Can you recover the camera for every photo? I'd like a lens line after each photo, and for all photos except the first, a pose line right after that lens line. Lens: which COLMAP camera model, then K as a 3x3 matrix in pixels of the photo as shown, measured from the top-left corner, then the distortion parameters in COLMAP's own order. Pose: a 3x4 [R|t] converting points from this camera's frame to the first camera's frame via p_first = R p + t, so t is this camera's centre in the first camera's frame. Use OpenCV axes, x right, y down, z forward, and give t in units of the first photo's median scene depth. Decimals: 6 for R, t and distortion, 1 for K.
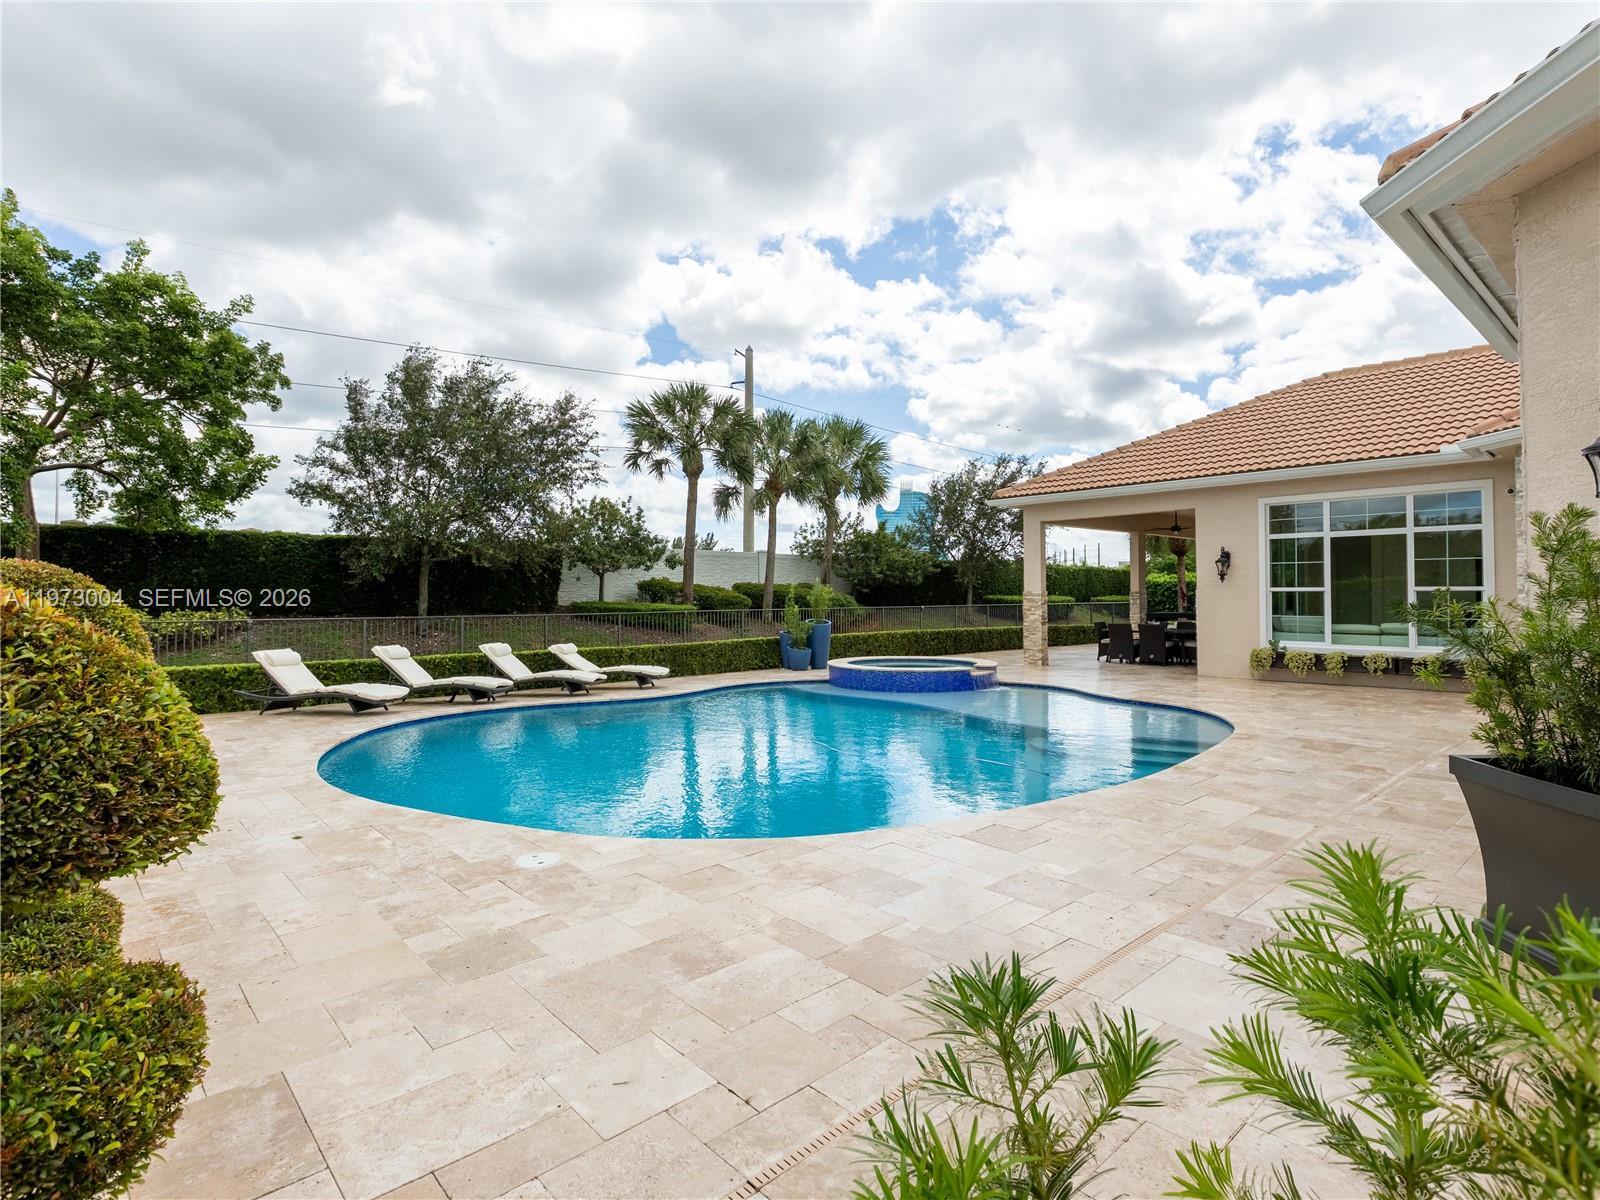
lens RADIAL K [[813.2, 0, 793.3], [0, 813.2, 579.4], [0, 0, 1]] dist [0.001981, 0.000473]
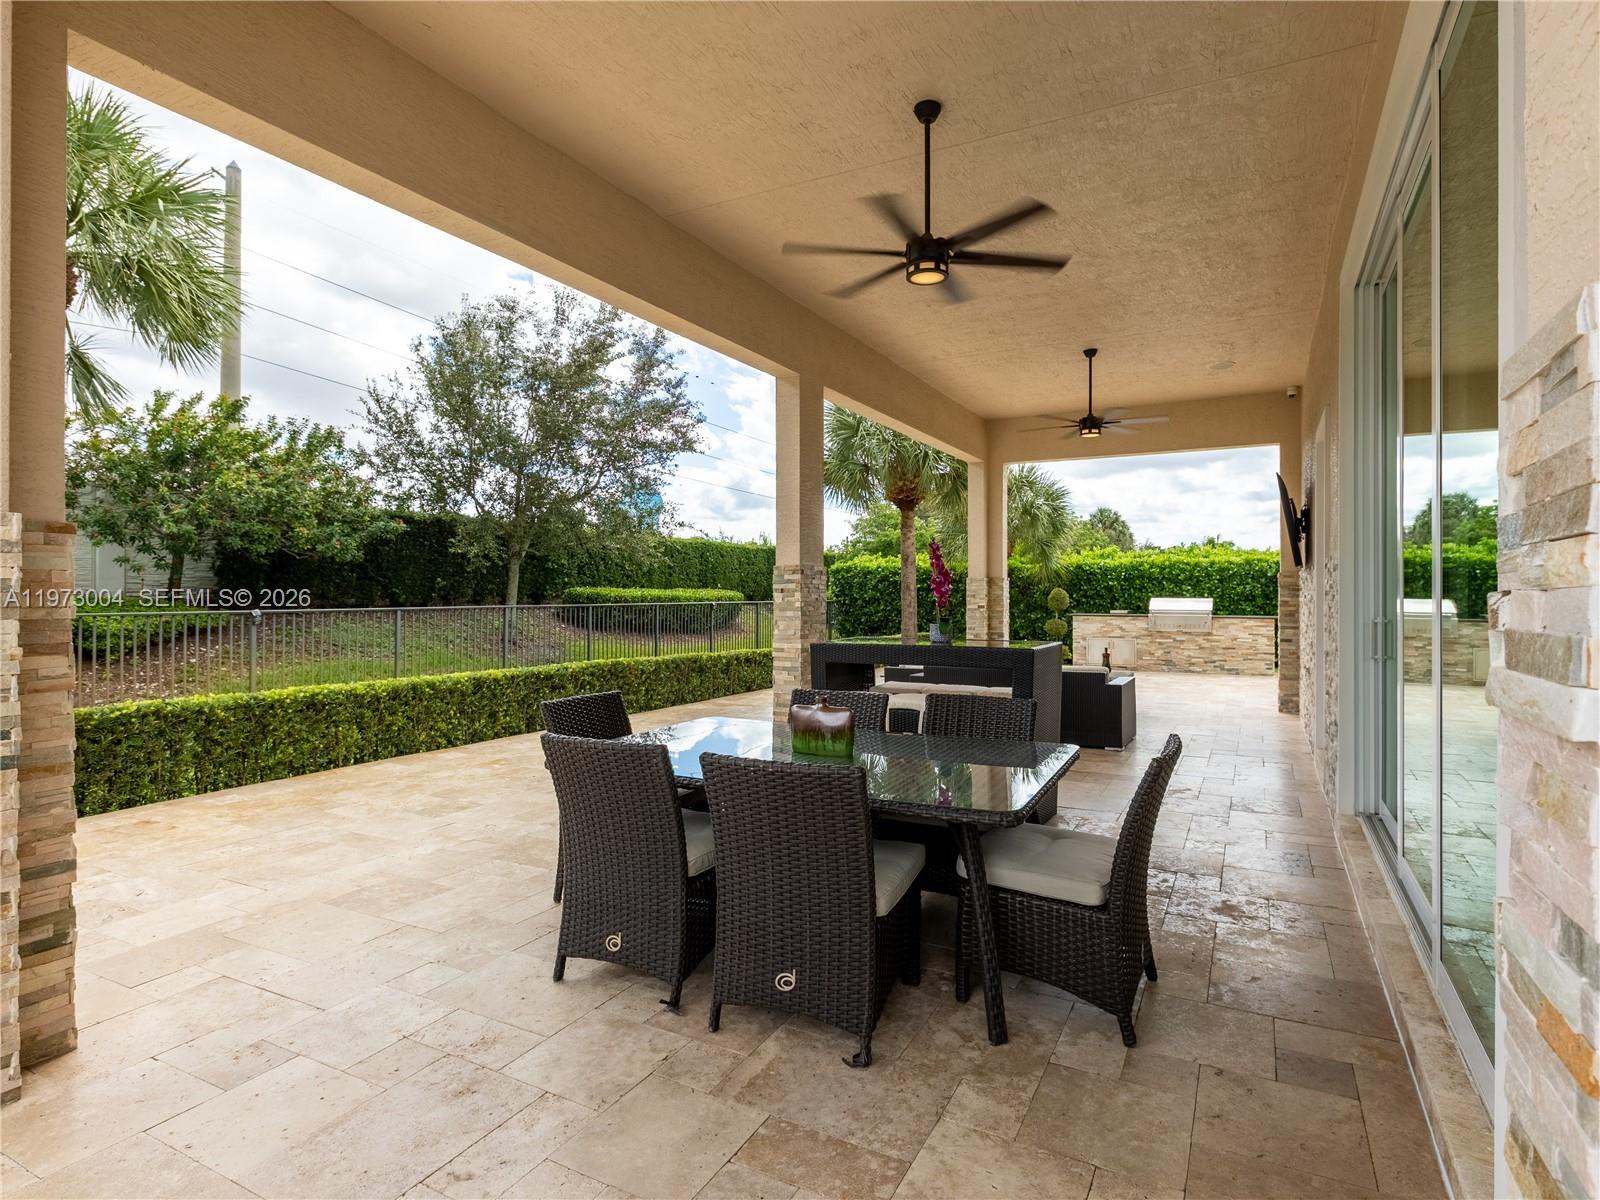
lens RADIAL K [[813.2, 0, 793.3], [0, 813.2, 579.4], [0, 0, 1]] dist [0.001981, 0.000473]
pose [[0.948304, 0.008462, 0.317252, 0.128475], [-0.009445, 0.999954, 0.001562, 0.007556], [-0.317224, -0.004478, 0.948340, 0.279986]]
